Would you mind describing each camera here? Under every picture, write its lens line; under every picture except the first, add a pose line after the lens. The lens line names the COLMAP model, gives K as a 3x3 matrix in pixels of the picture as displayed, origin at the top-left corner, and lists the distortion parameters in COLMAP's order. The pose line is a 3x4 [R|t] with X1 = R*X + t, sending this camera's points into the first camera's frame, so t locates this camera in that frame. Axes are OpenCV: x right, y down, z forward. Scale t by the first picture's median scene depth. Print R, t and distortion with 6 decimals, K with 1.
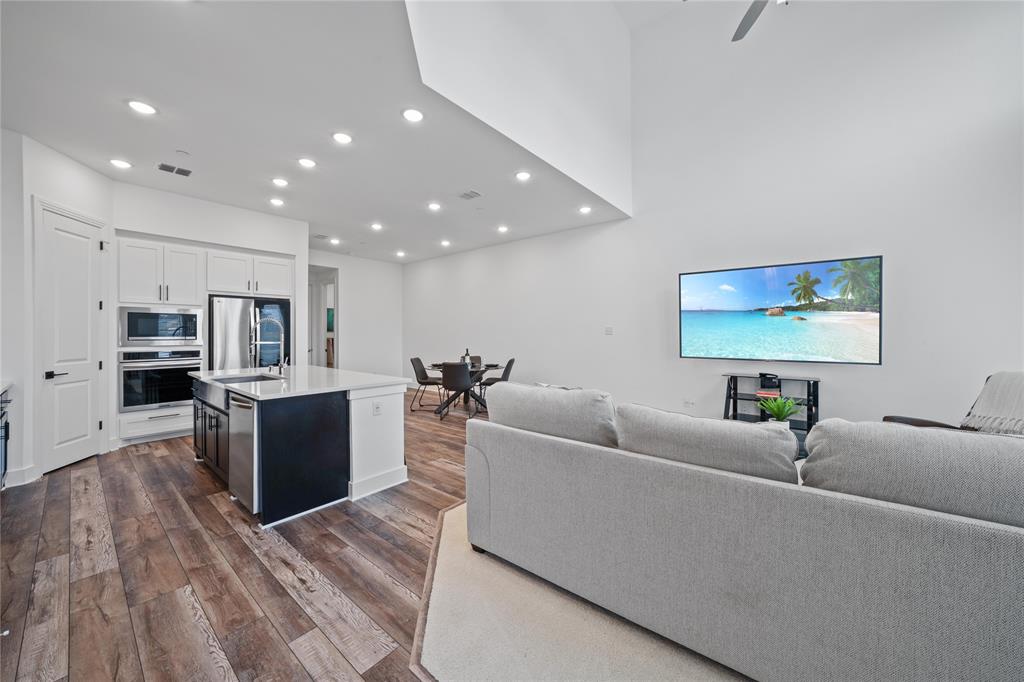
lens RADIAL K [[367.6, 0, 502.9], [0, 367.6, 334.9], [0, 0, 1]] dist [-0.003209, 0.001058]
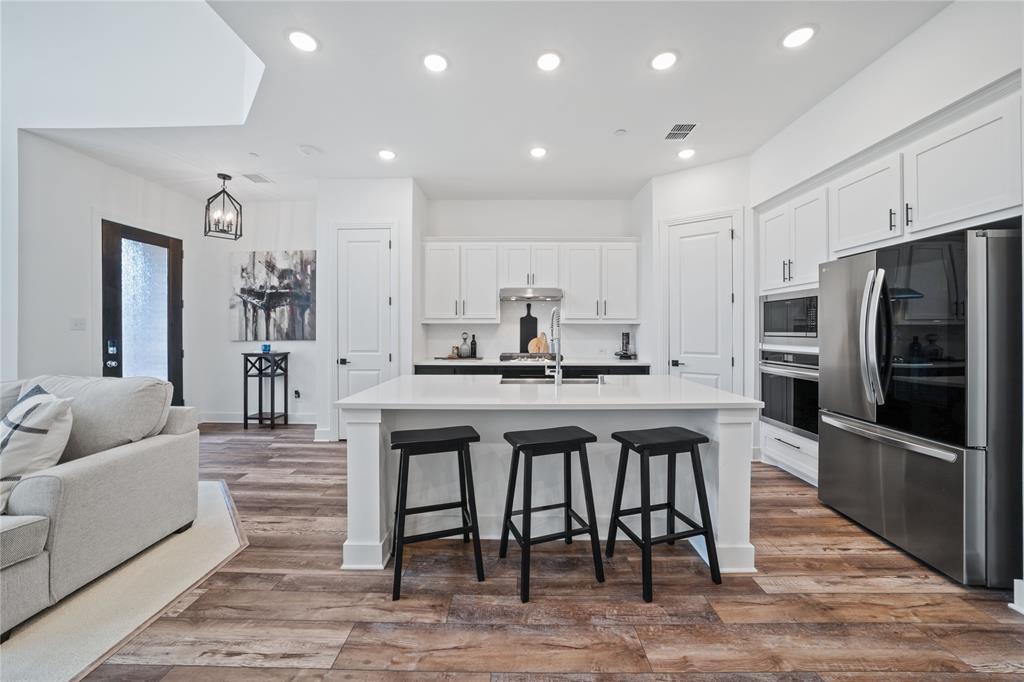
lens RADIAL K [[359.1, 0, 513.5], [0, 359.1, 328.4], [0, 0, 1]] dist [-0.021400, 0.004497]
pose [[-0.765086, -0.001488, -0.643926, -0.075192], [-0.001819, 0.999998, -0.000150, -0.001276], [0.643925, 0.001057, -0.765087, 1.276812]]
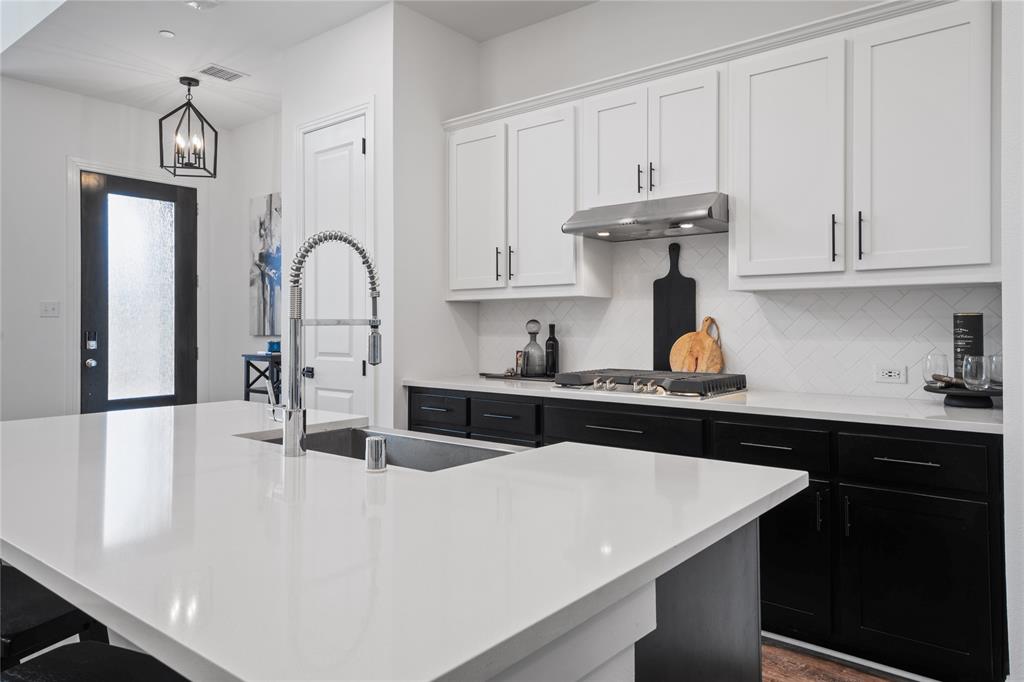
lens RADIAL K [[672.0, 0, 528.3], [0, 672.0, 310.8], [0, 0, 1]] dist [0.027890, -0.001938]
pose [[-0.999201, 0.000275, -0.039956, -0.641505], [0.001148, 0.999761, -0.021841, 0.020345], [0.039941, -0.021869, -0.998963, 1.250478]]
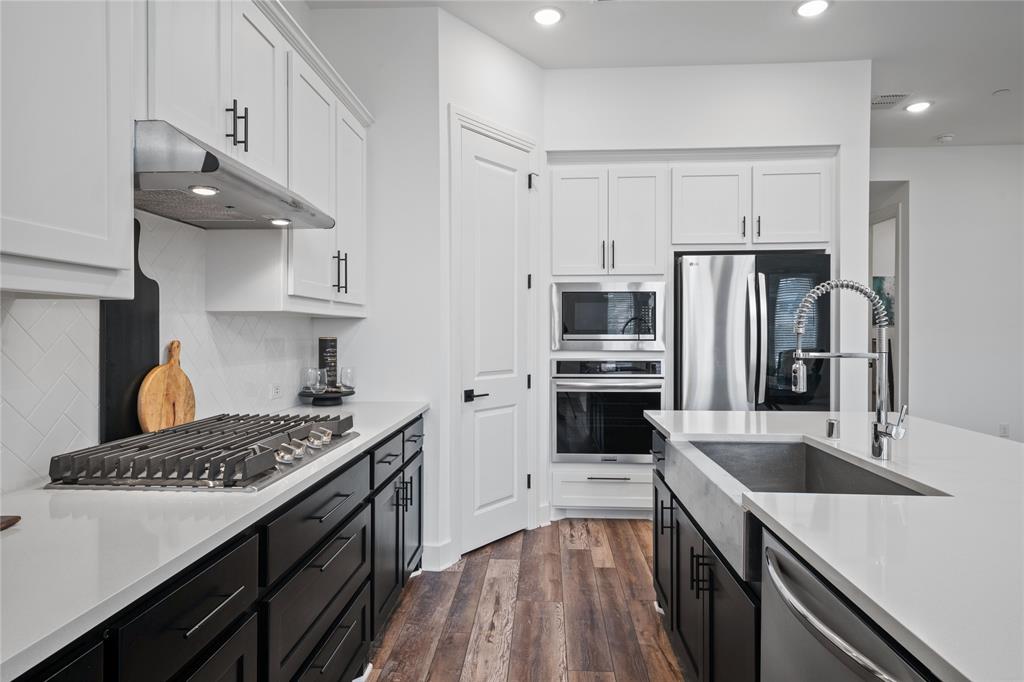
lens RADIAL K [[574.1, 0, 513.3], [0, 574.1, 336.3], [0, 0, 1]] dist [0.011813, 0.004216]
pose [[0.603542, 0.007459, -0.797297, -0.346444], [-0.002730, 0.999970, 0.007288, 0.002005], [0.797327, -0.002222, 0.603544, 0.392697]]
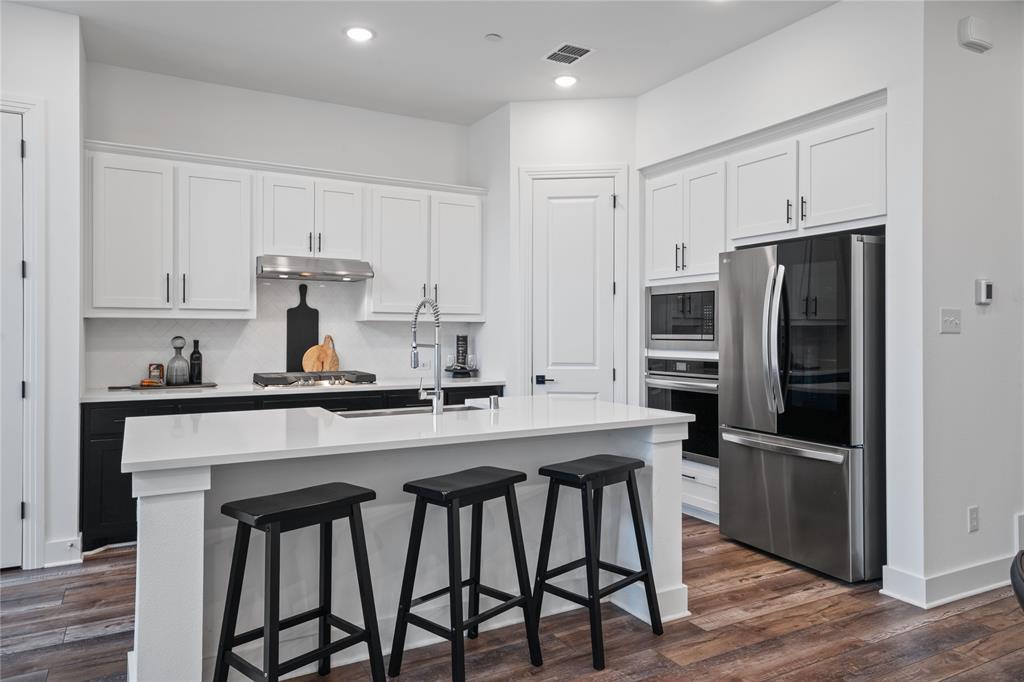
lens RADIAL K [[672.0, 0, 512.5], [0, 672.0, 327.5], [0, 0, 1]] dist [0.027890, -0.001938]
pose [[-0.350569, -0.004871, -0.936524, 0.154483], [-0.004645, 0.999983, -0.003462, -0.000923], [0.936526, 0.003137, -0.350585, 1.208782]]
